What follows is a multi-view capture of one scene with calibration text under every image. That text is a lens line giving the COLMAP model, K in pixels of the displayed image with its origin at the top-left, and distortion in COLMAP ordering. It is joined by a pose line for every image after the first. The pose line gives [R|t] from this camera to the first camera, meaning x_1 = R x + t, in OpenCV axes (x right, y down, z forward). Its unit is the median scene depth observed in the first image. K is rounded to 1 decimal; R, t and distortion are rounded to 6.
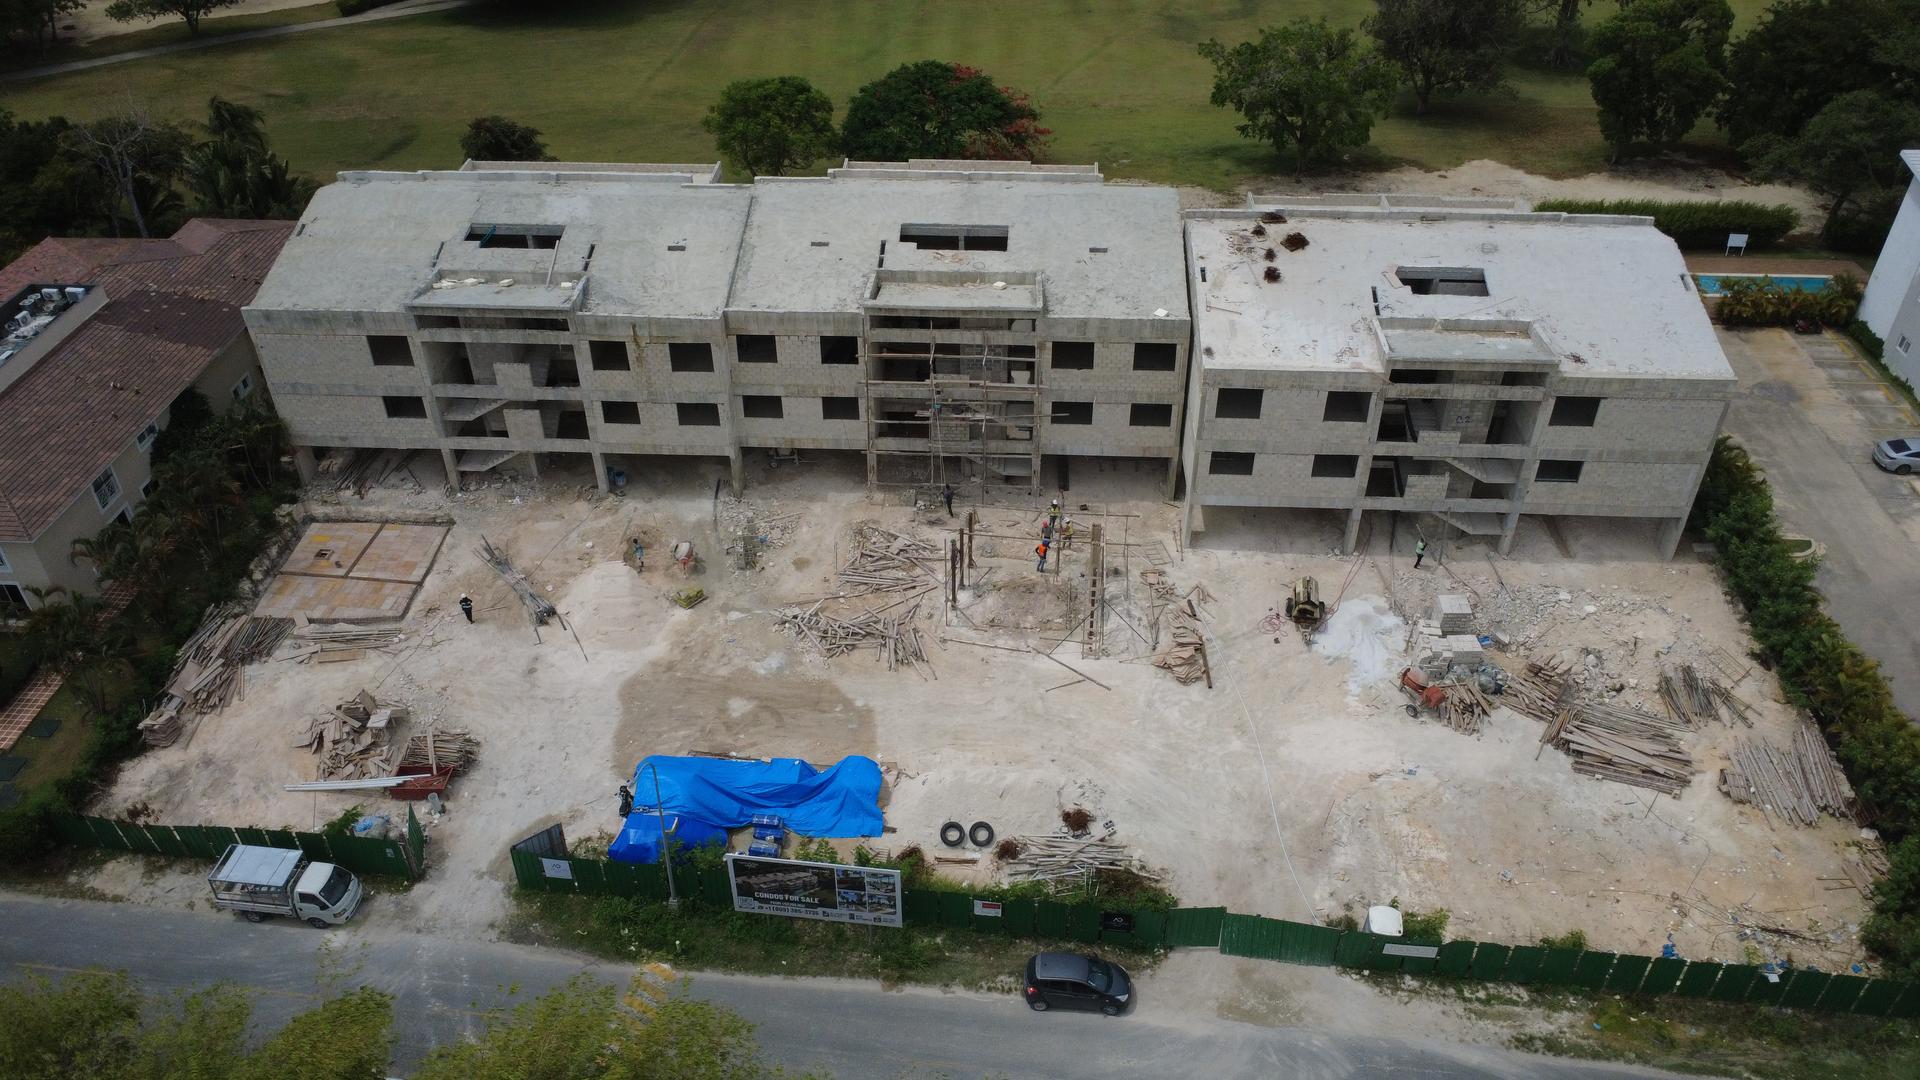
lens RADIAL K [[1403.0, 0, 960.0], [0, 1403.0, 540.0], [0, 0, 1]] dist [0.002588, -0.005899]
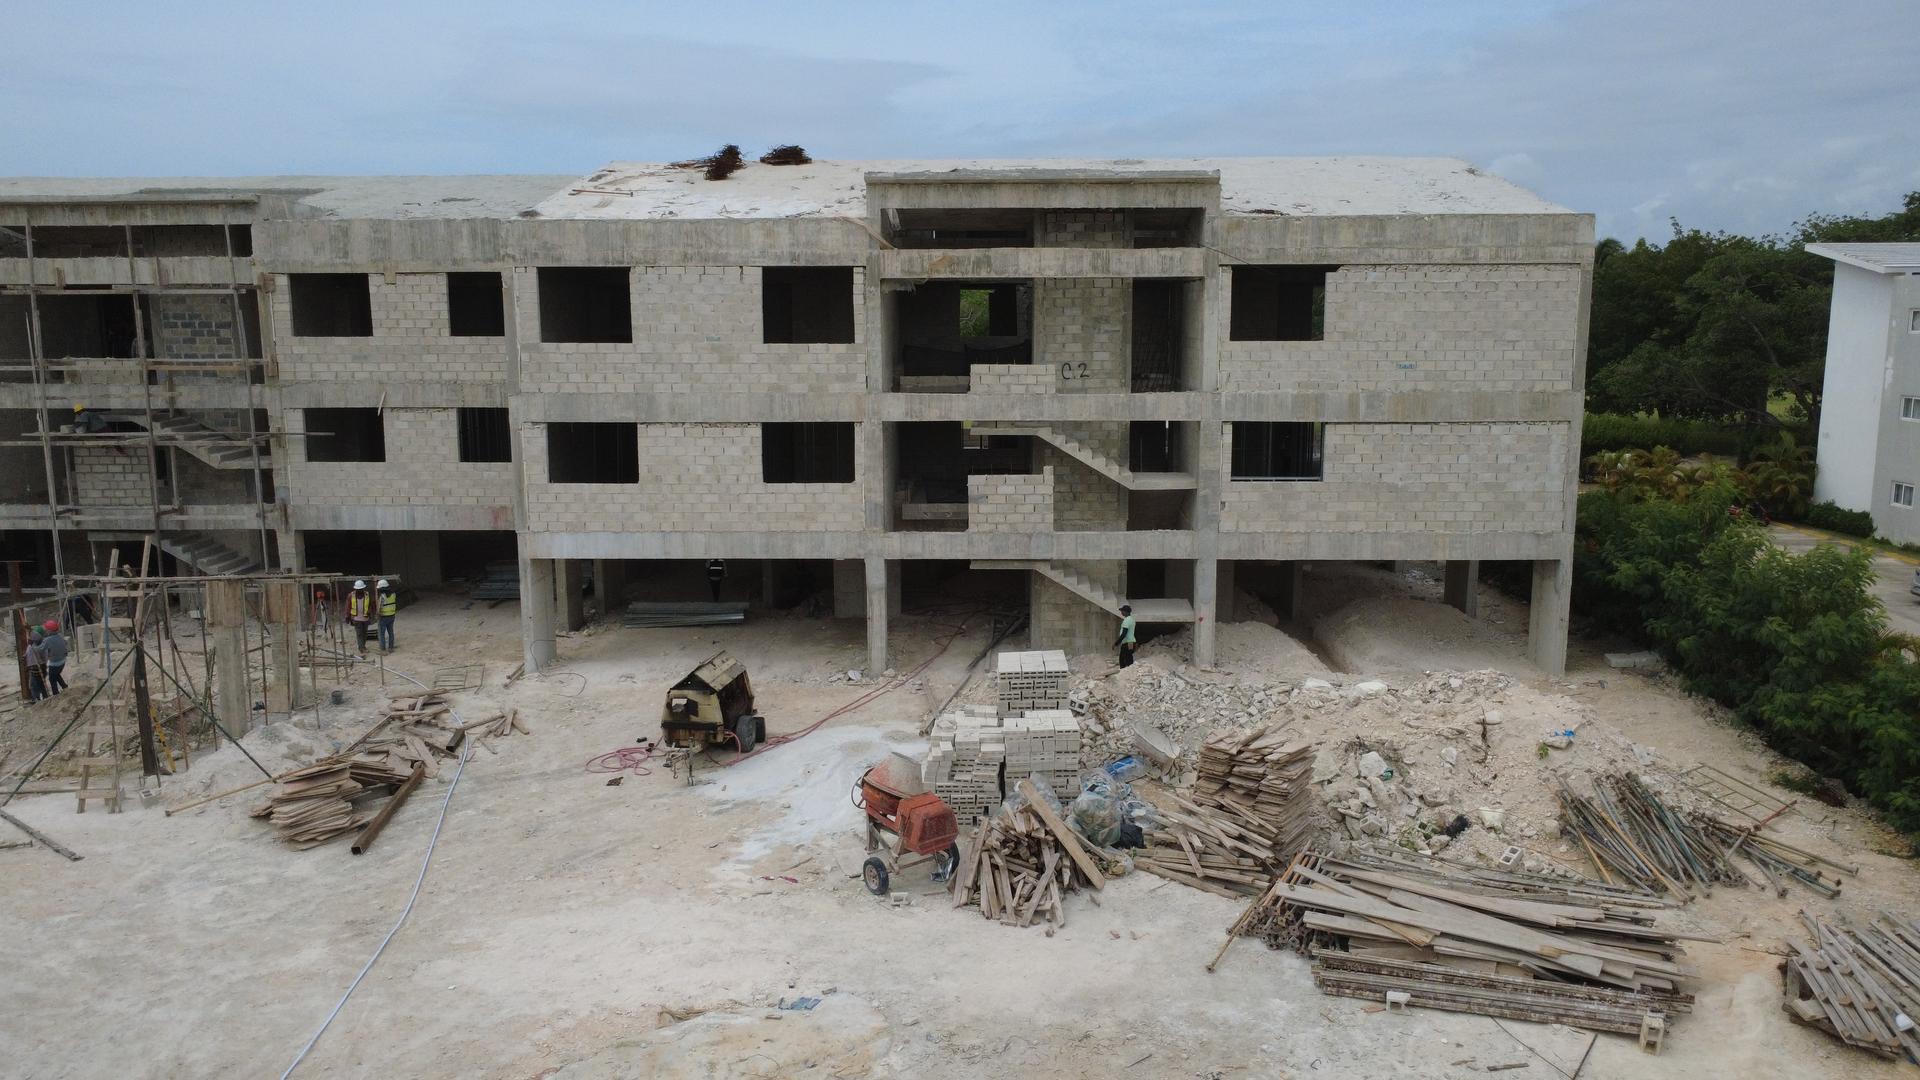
lens RADIAL K [[1403.0, 0, 960.0], [0, 1403.0, 540.0], [0, 0, 1]] dist [0.002588, -0.005899]
pose [[0.999583, -0.006193, 0.028187, 0.300165], [0.018317, 0.890895, -0.453840, 0.185903], [-0.022301, 0.454167, 0.890637, 0.582784]]
